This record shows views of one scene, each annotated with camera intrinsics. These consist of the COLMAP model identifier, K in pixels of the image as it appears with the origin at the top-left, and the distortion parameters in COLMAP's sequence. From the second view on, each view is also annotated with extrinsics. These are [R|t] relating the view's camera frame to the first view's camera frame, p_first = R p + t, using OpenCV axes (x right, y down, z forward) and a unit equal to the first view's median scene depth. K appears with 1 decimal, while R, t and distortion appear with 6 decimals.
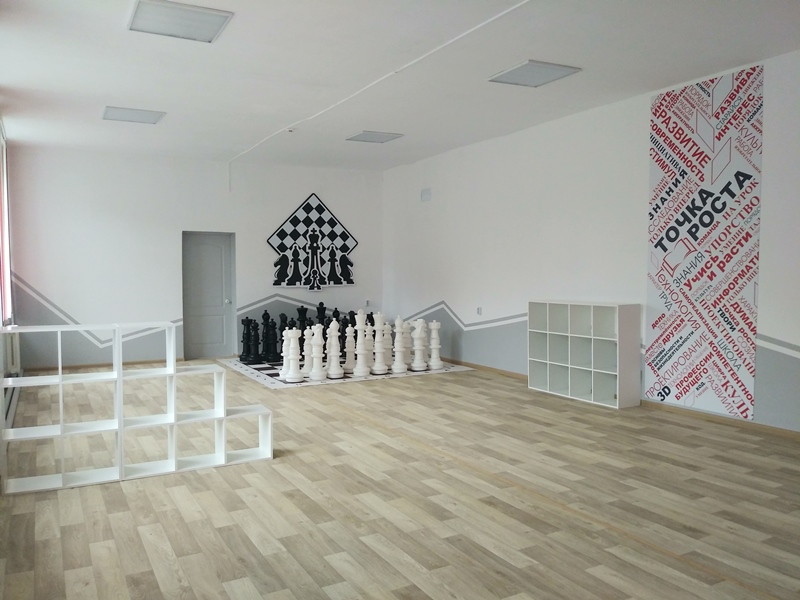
lens RADIAL K [[643.1, 0, 400.8], [0, 643.1, 304.1], [0, 0, 1]] dist [0.047976, -0.104414]
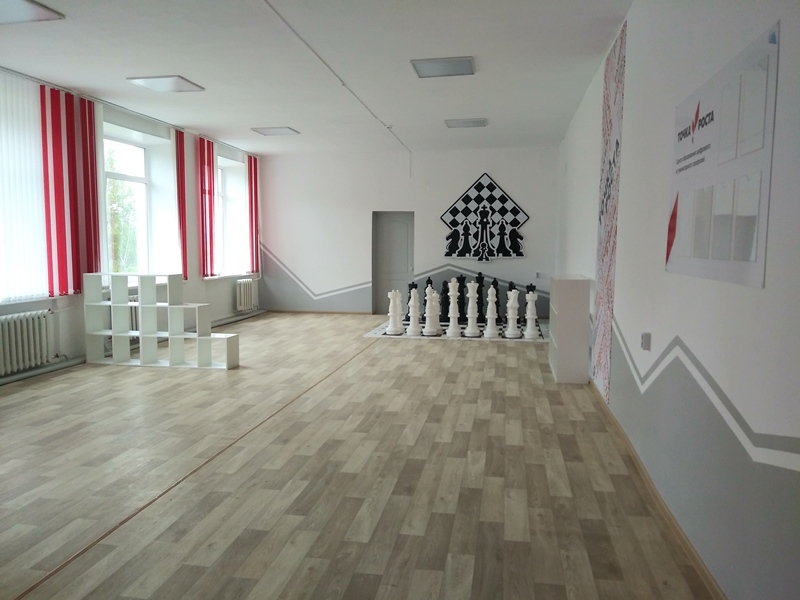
lens RADIAL K [[643.1, 0, 400.8], [0, 643.1, 304.1], [0, 0, 1]] dist [0.047976, -0.104414]
pose [[0.784947, 0.063411, -0.616309, 0.558221], [-0.038853, 0.997829, 0.053181, -0.001833], [0.618343, -0.017799, 0.785707, 0.049932]]
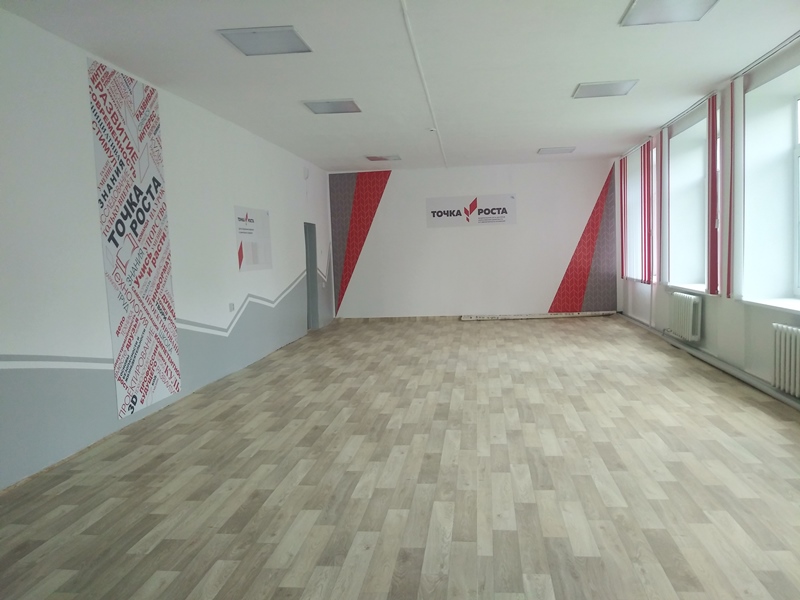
lens RADIAL K [[643.1, 0, 400.8], [0, 643.1, 304.1], [0, 0, 1]] dist [0.047976, -0.104414]
pose [[-0.804941, -0.011146, 0.593251, -0.313043], [0.074740, 0.989955, 0.120009, -0.059011], [-0.588629, 0.140940, -0.796022, 1.085279]]
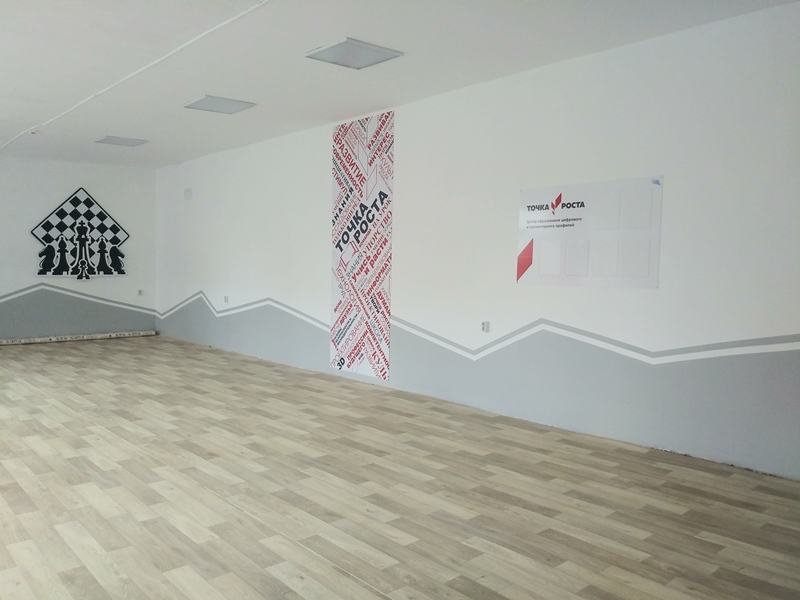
lens RADIAL K [[643.1, 0, 400.8], [0, 643.1, 304.1], [0, 0, 1]] dist [0.047976, -0.104414]
pose [[0.976171, 0.001731, 0.216996, 0.182116], [-0.004268, 0.999928, 0.011221, 0.005453], [-0.216961, -0.011880, 0.976108, -0.185308]]
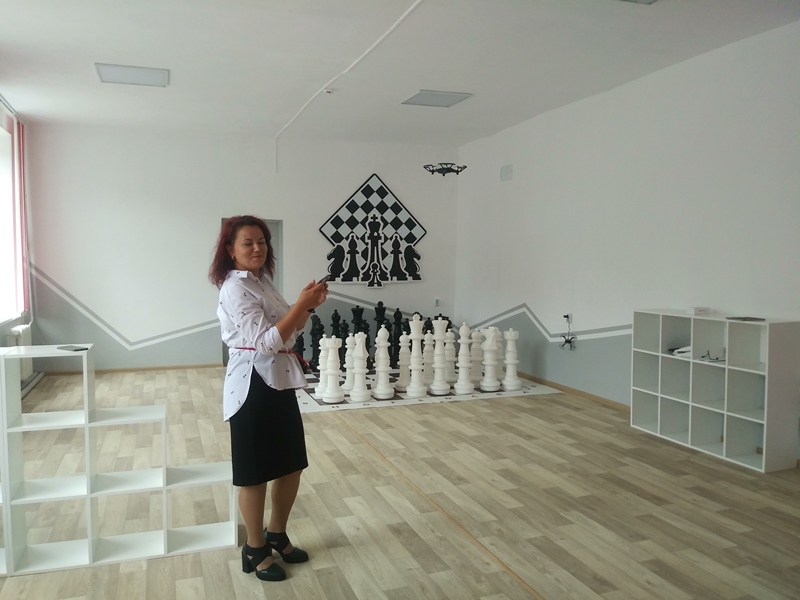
lens RADIAL K [[643.1, 0, 400.8], [0, 643.1, 304.1], [0, 0, 1]] dist [0.047976, -0.104414]
pose [[0.988047, 0.017686, -0.153134, 0.041475], [-0.015070, 0.999720, 0.018225, -0.018845], [0.153413, -0.015700, 0.988037, 0.196808]]
